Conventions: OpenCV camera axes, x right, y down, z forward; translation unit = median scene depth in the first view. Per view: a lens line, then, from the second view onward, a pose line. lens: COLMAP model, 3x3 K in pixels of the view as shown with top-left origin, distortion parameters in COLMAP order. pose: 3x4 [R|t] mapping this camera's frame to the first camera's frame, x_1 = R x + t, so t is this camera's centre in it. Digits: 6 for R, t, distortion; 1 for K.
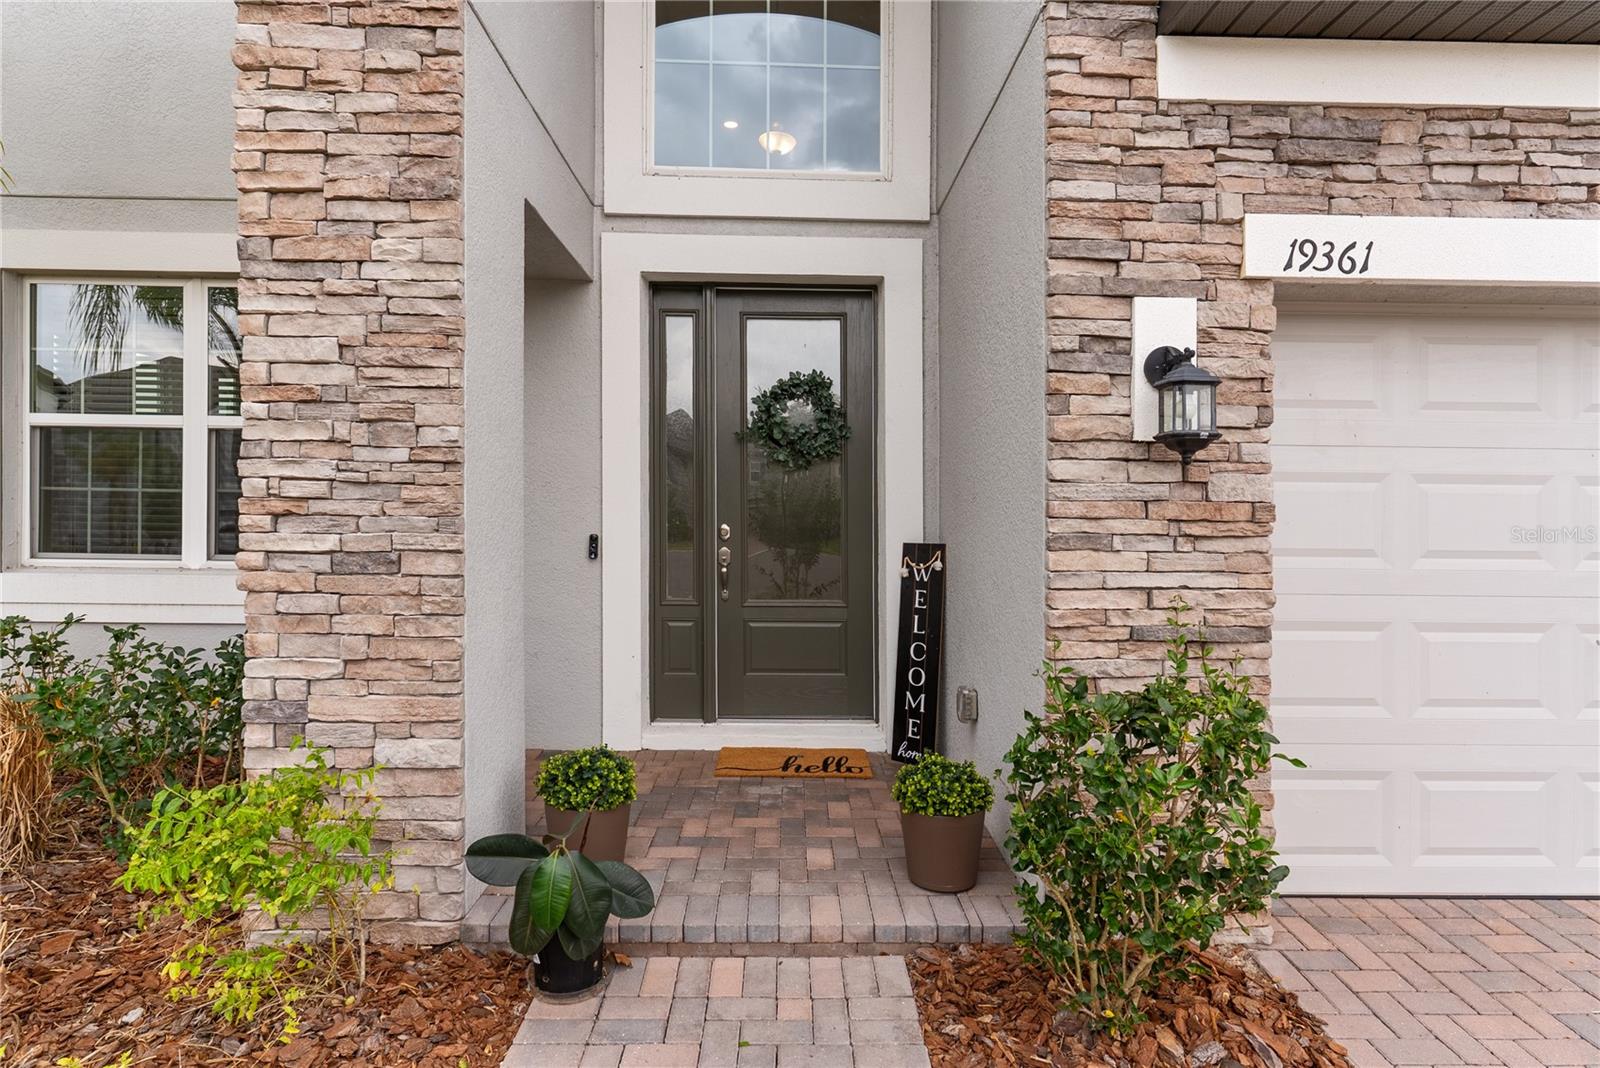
lens RADIAL K [[846.6, 0, 822.3], [0, 846.6, 516.7], [0, 0, 1]] dist [-0.000515, 0.000484]
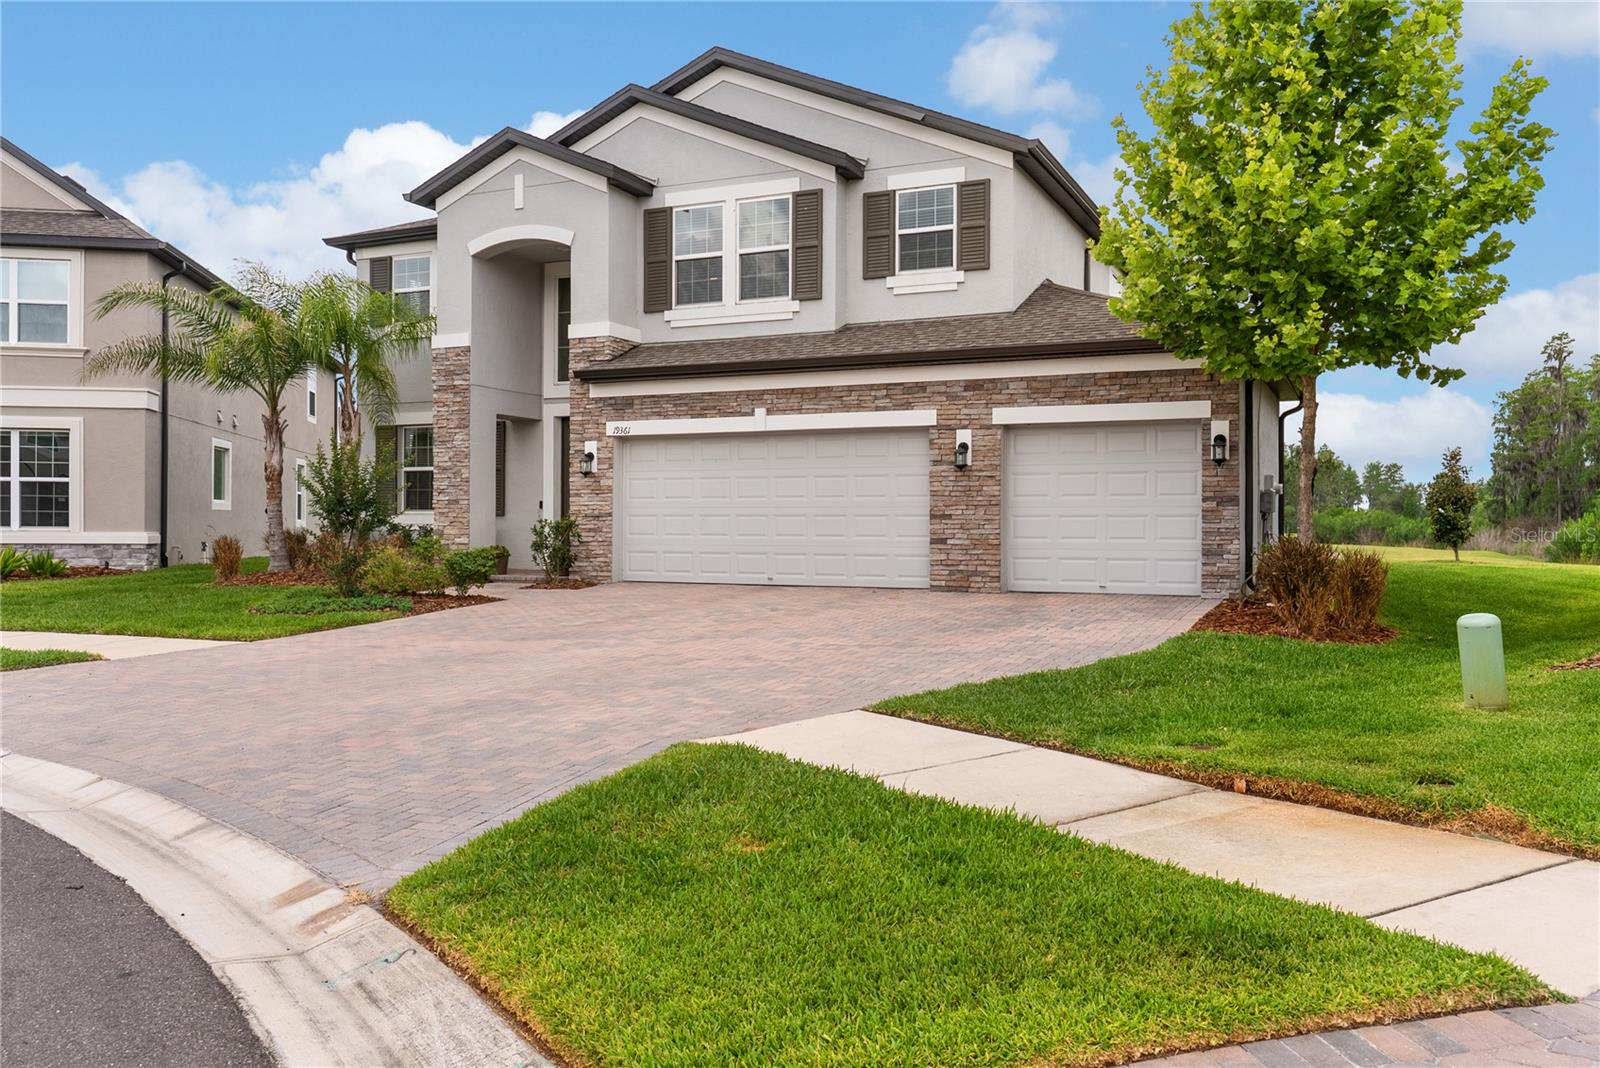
lens RADIAL K [[1238.9, 0, 800.1], [0, 1238.9, 505.3], [0, 0, 1]] dist [0.033111, 0.002556]
pose [[0.898611, -0.015557, -0.438469, 4.324442], [0.007714, 0.999777, -0.019663, 0.225167], [0.438678, 0.014287, 0.898531, -4.485759]]
